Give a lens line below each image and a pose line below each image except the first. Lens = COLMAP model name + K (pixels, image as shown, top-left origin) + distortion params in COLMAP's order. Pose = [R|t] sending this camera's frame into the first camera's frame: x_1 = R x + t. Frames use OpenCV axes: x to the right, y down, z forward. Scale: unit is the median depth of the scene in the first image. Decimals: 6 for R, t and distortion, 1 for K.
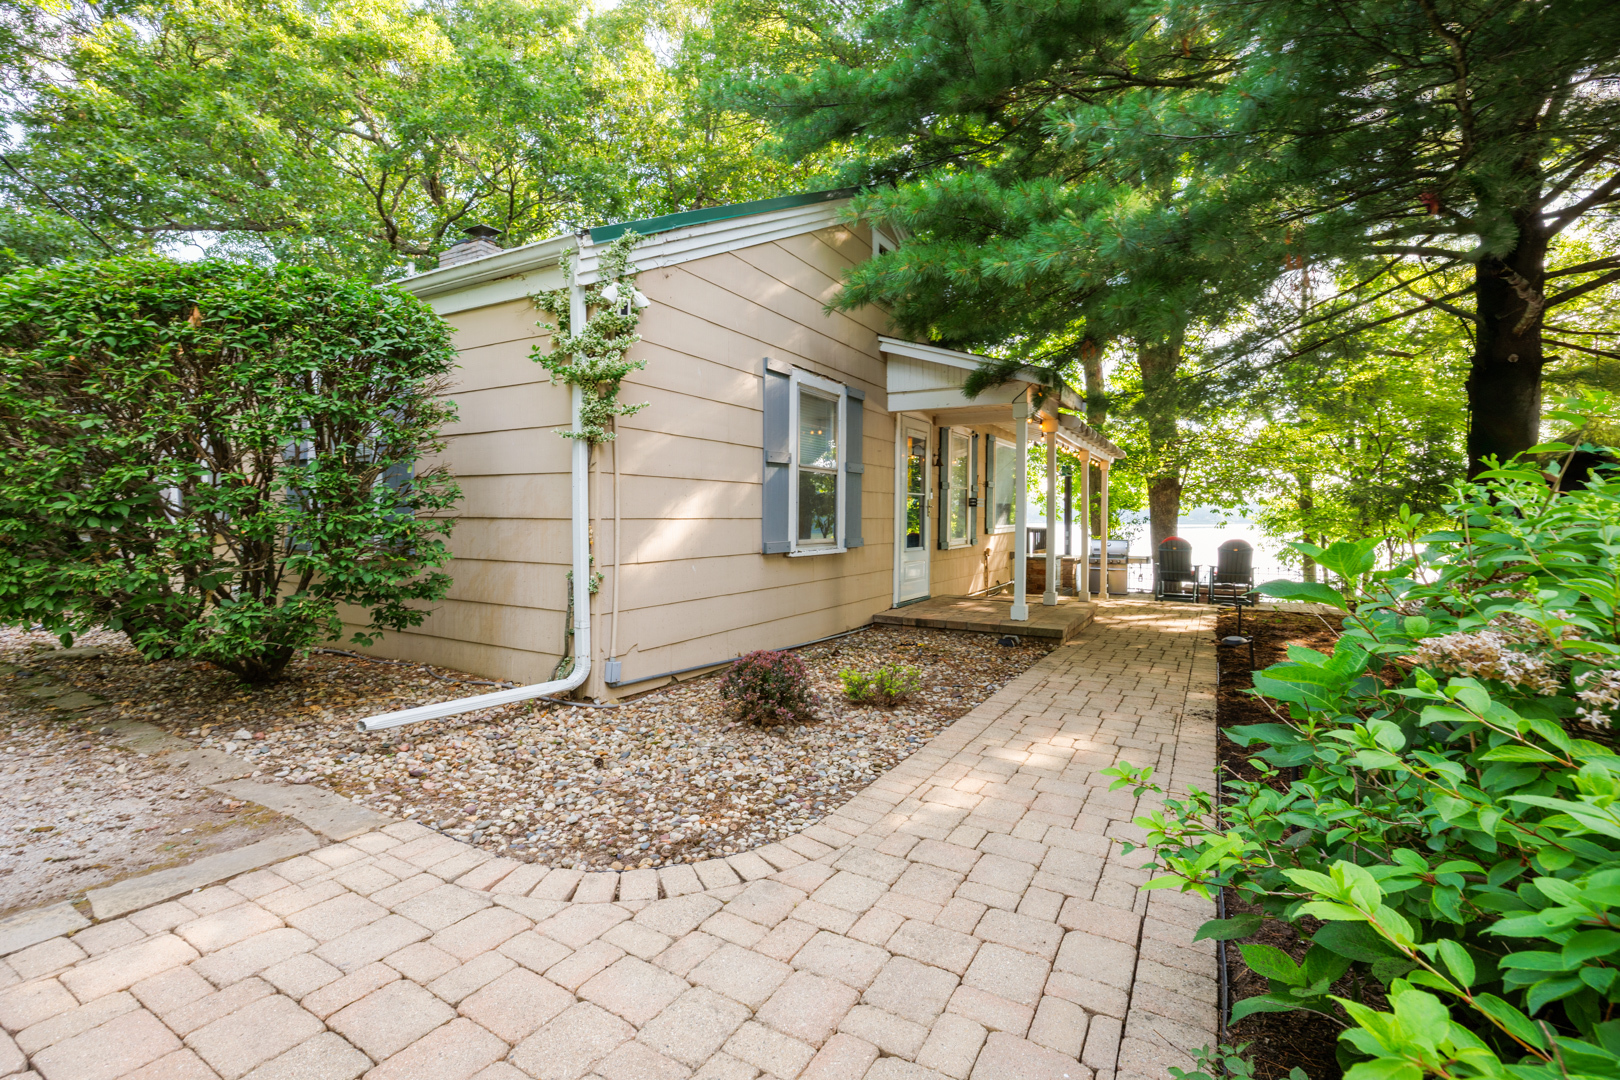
lens RADIAL K [[723.7, 0, 819.3], [0, 723.7, 522.6], [0, 0, 1]] dist [0.000440, 0.000009]
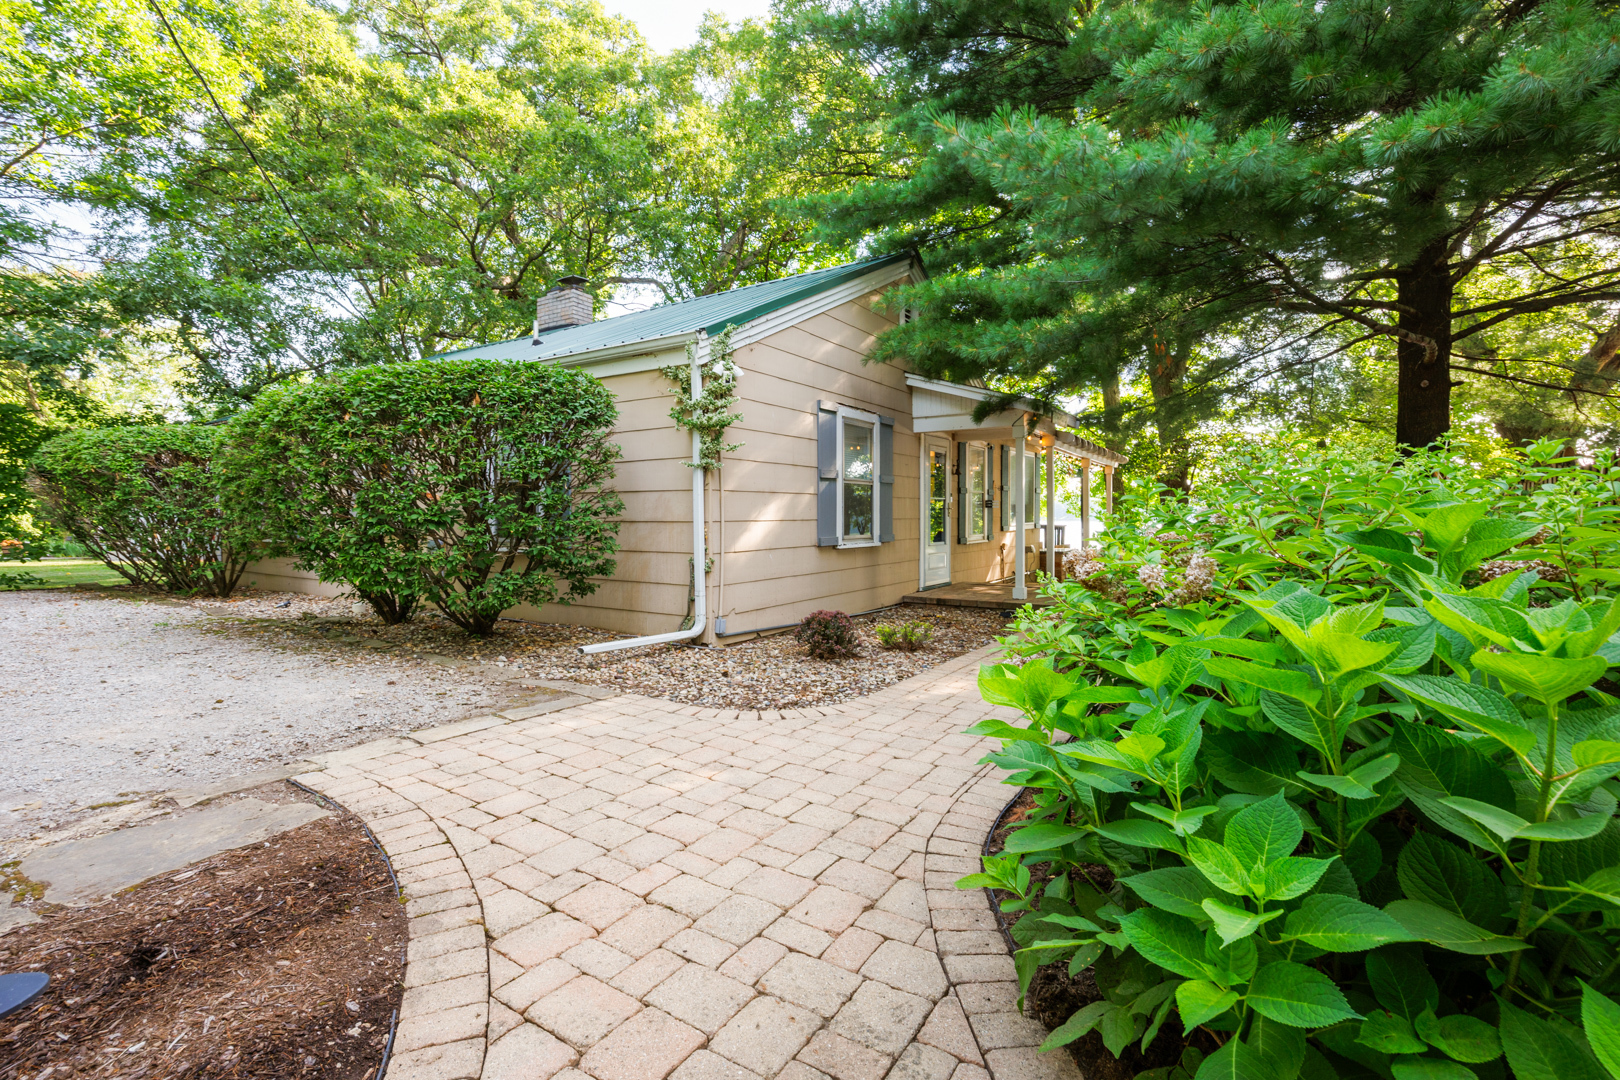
lens RADIAL K [[723.7, 0, 819.3], [0, 723.7, 522.6], [0, 0, 1]] dist [0.000440, 0.000009]
pose [[0.998720, -0.008589, -0.049852, -0.009964], [0.008626, 0.999963, 0.000530, -0.001573], [0.049846, -0.000959, 0.998756, -0.395308]]
